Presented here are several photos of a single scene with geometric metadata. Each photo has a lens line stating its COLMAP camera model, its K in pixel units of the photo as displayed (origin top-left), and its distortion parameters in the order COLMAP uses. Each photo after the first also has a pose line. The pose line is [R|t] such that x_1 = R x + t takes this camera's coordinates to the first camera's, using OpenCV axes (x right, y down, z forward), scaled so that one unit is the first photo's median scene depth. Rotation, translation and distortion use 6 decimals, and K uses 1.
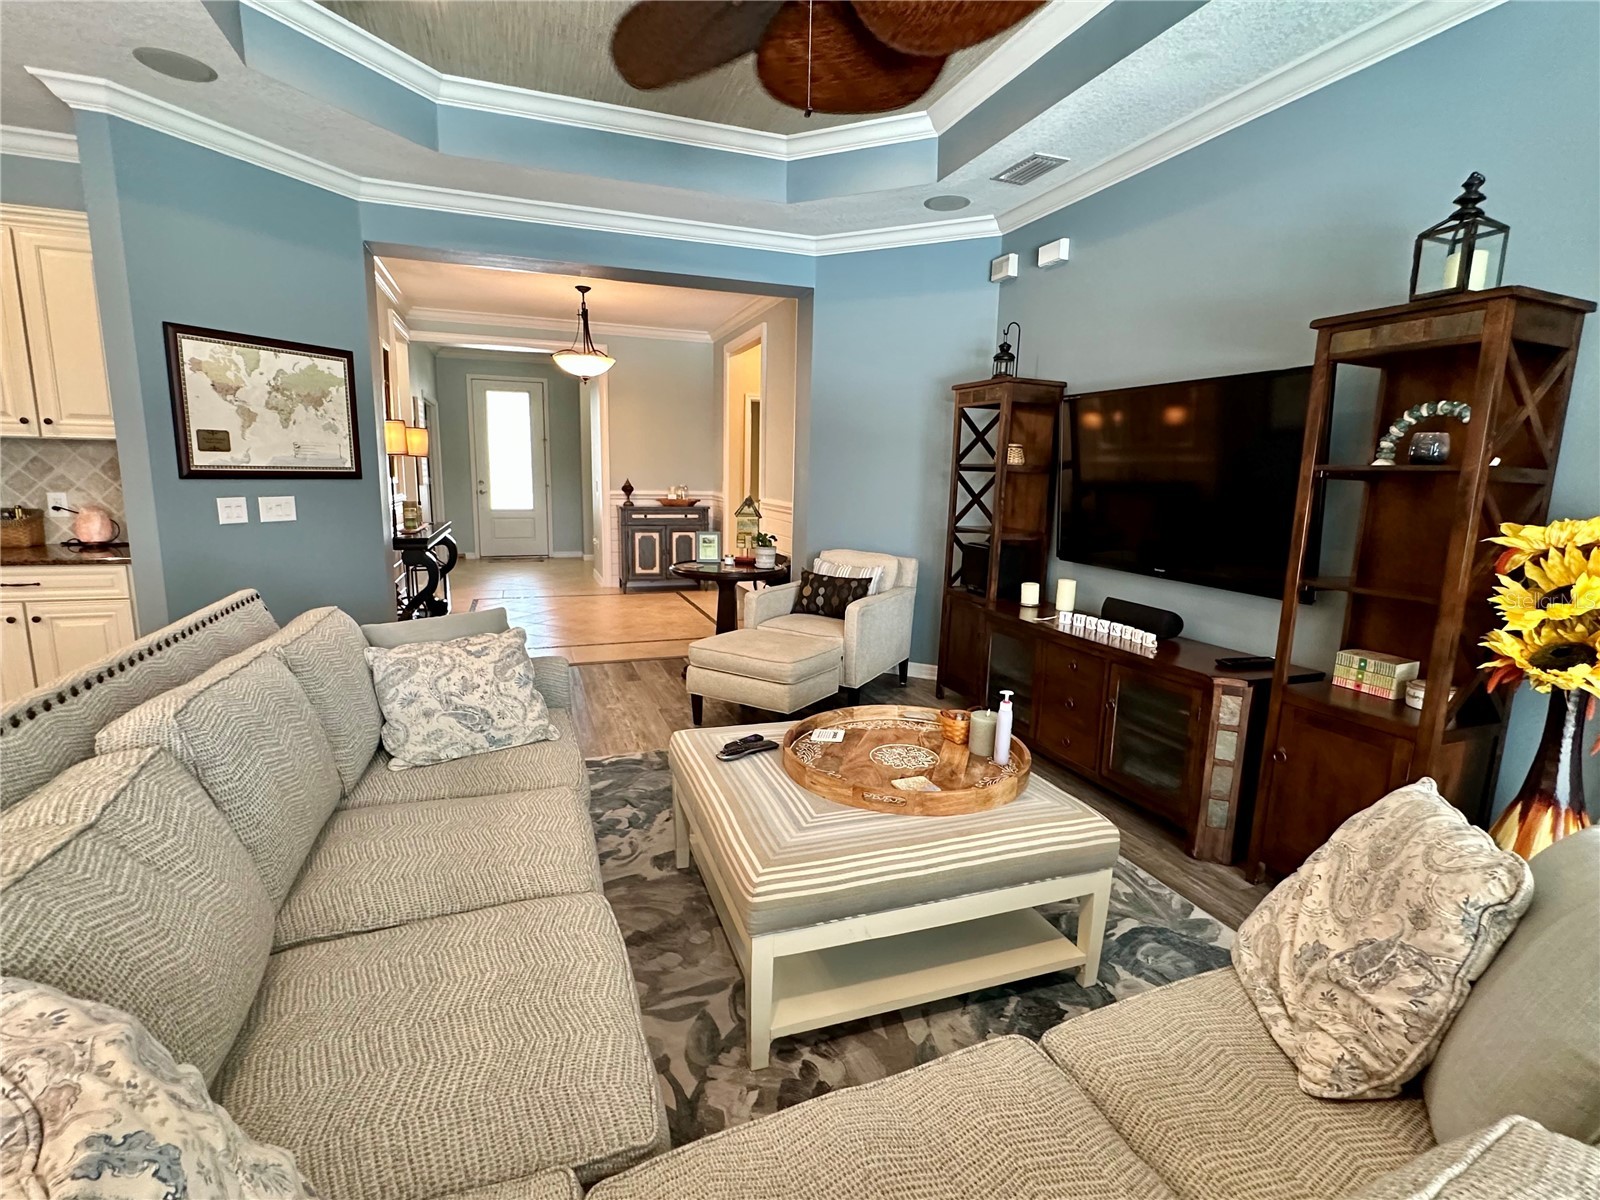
lens RADIAL K [[770.4, 0, 800.0], [0, 770.4, 600.0], [0, 0, 1]] dist [-0.010523, 0.002833]
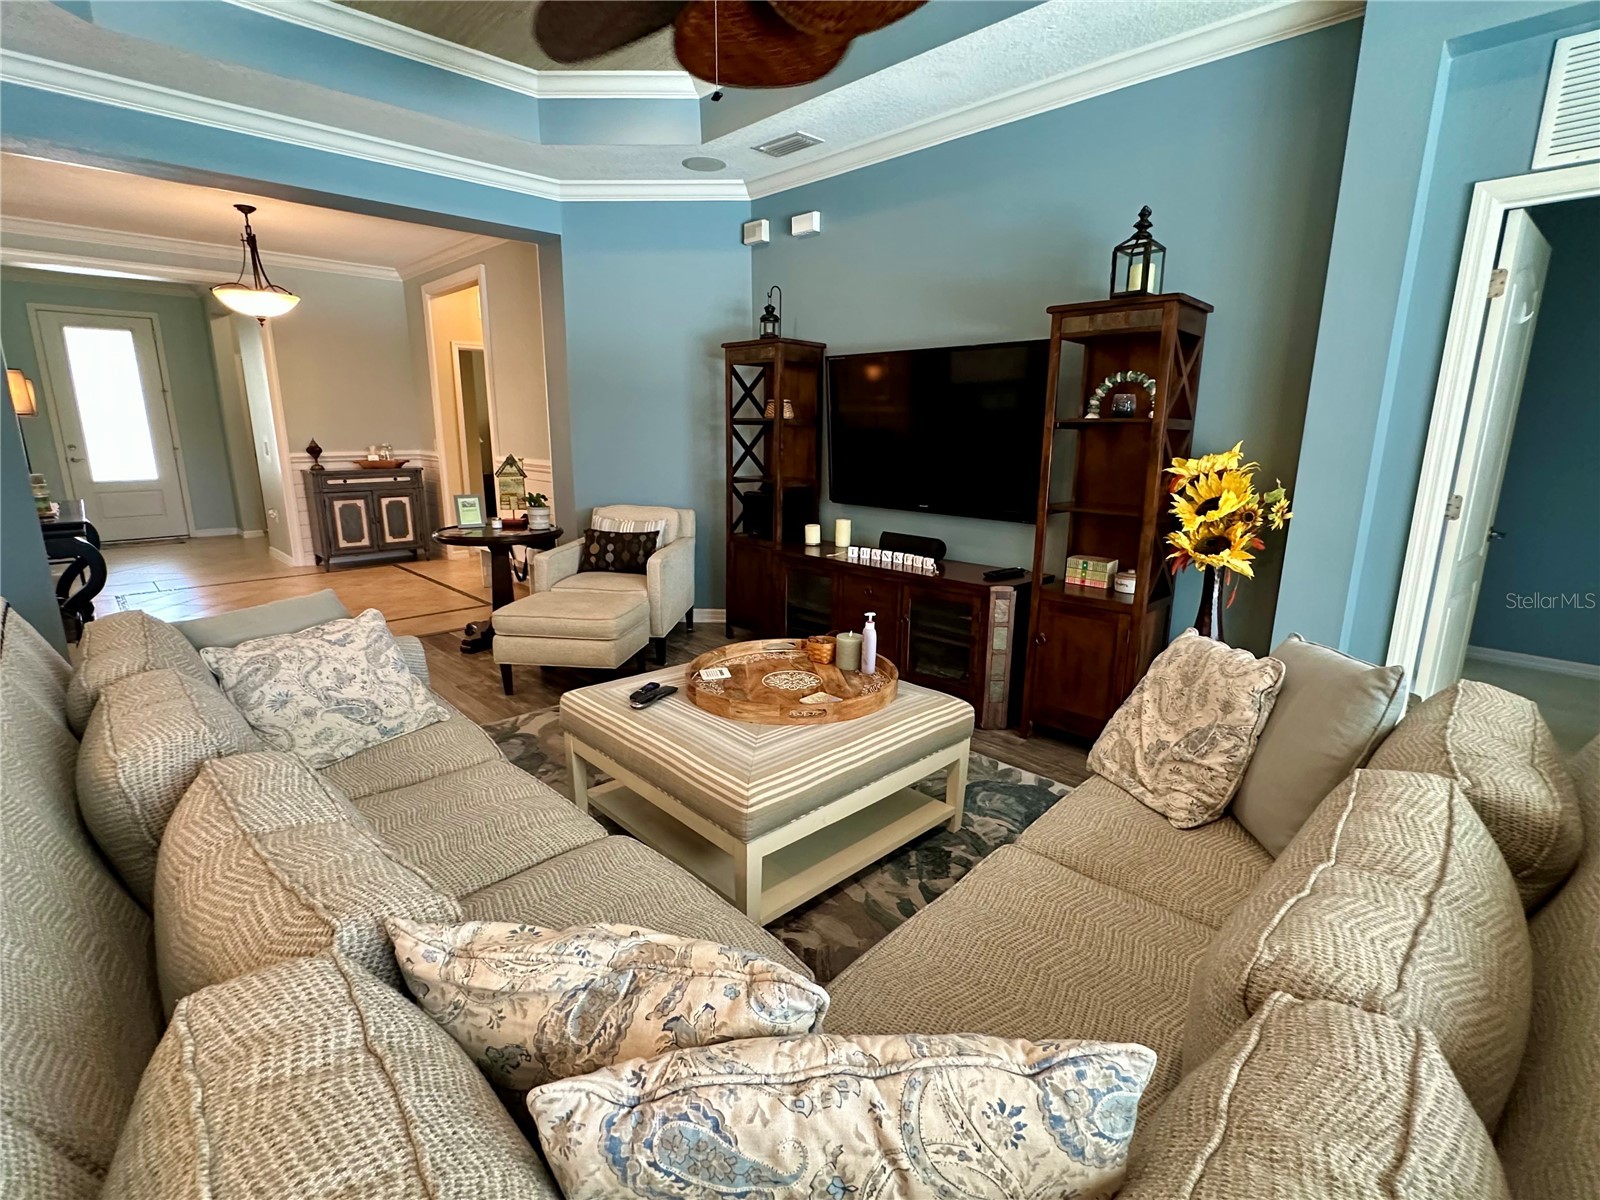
lens RADIAL K [[762.6, 0, 817.9], [0, 762.6, 599.9], [0, 0, 1]] dist [-0.002926, -0.000305]
pose [[0.908065, -0.109719, 0.404203, -0.196394], [0.083172, 0.993096, 0.082722, -0.005248], [-0.410489, -0.041499, 0.910921, -0.035058]]
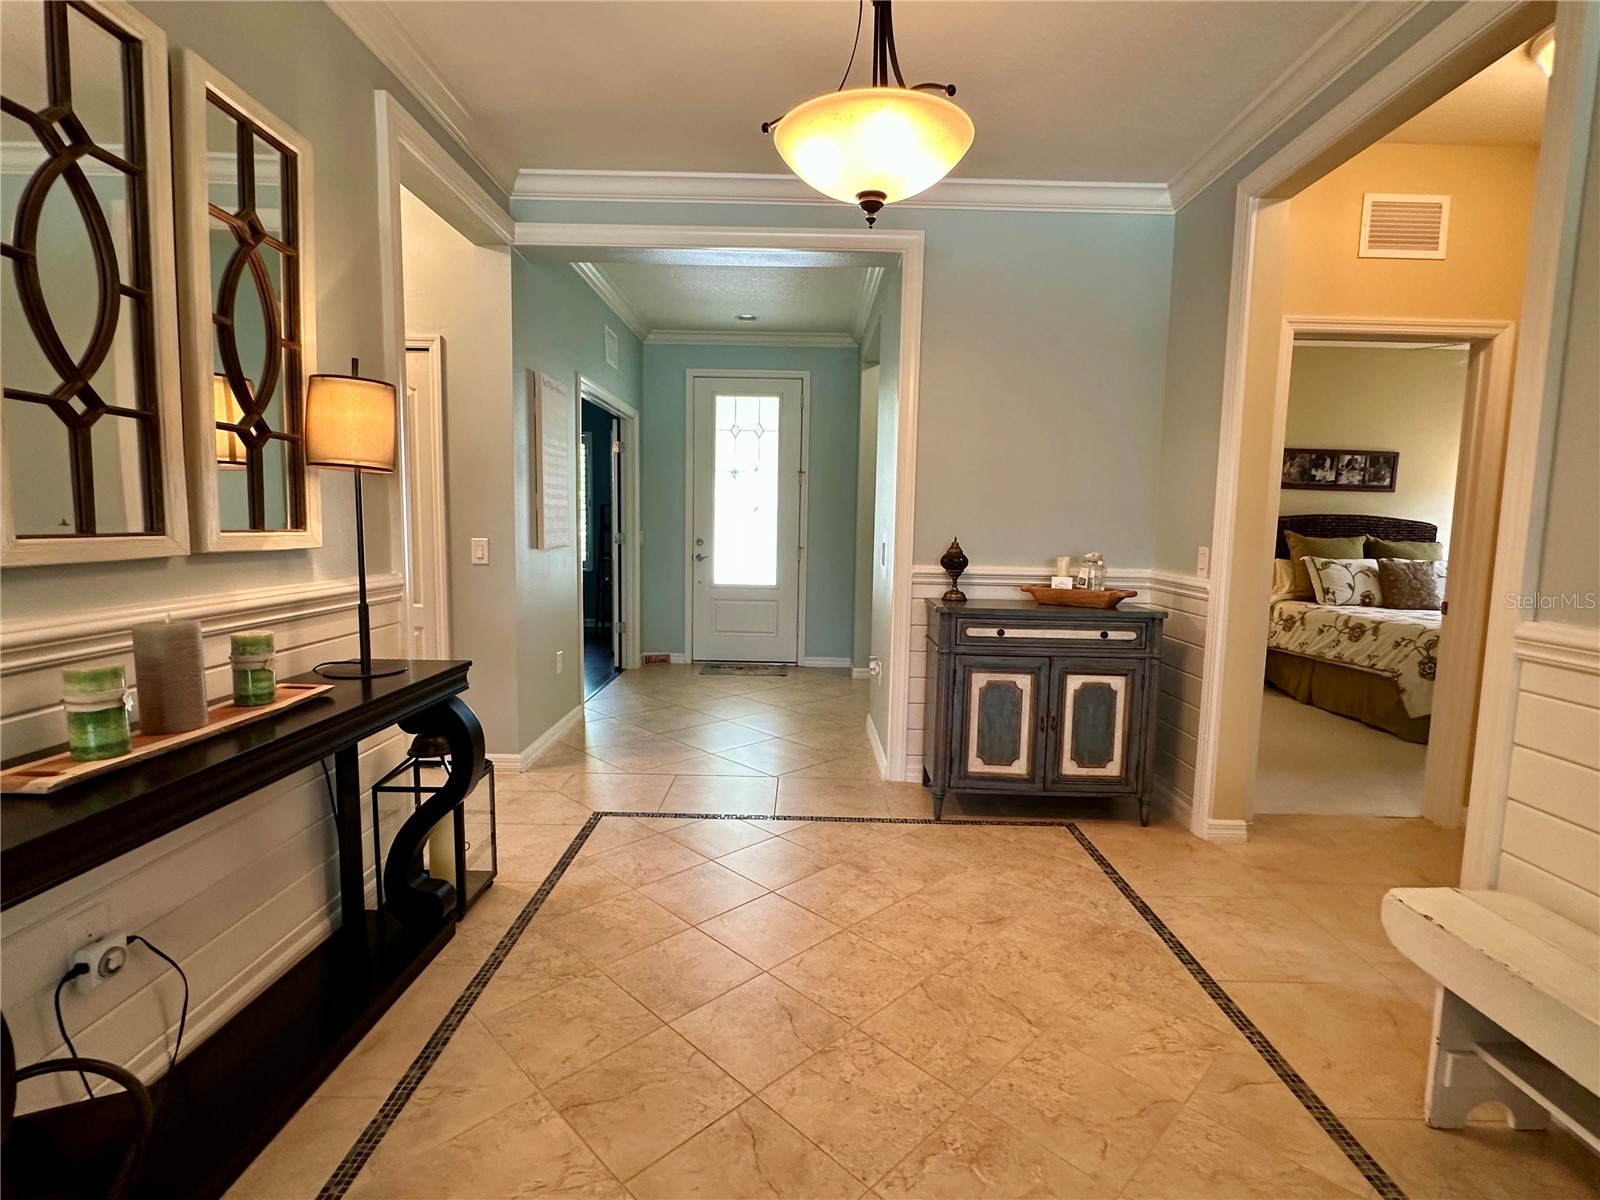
lens RADIAL K [[770.4, 0, 800.0], [0, 770.4, 600.0], [0, 0, 1]] dist [-0.010523, 0.002833]
pose [[0.937460, 0.032293, -0.346592, -0.410847], [-0.058114, 0.996233, -0.064364, -0.240008], [0.343208, 0.080481, 0.935805, 1.518696]]
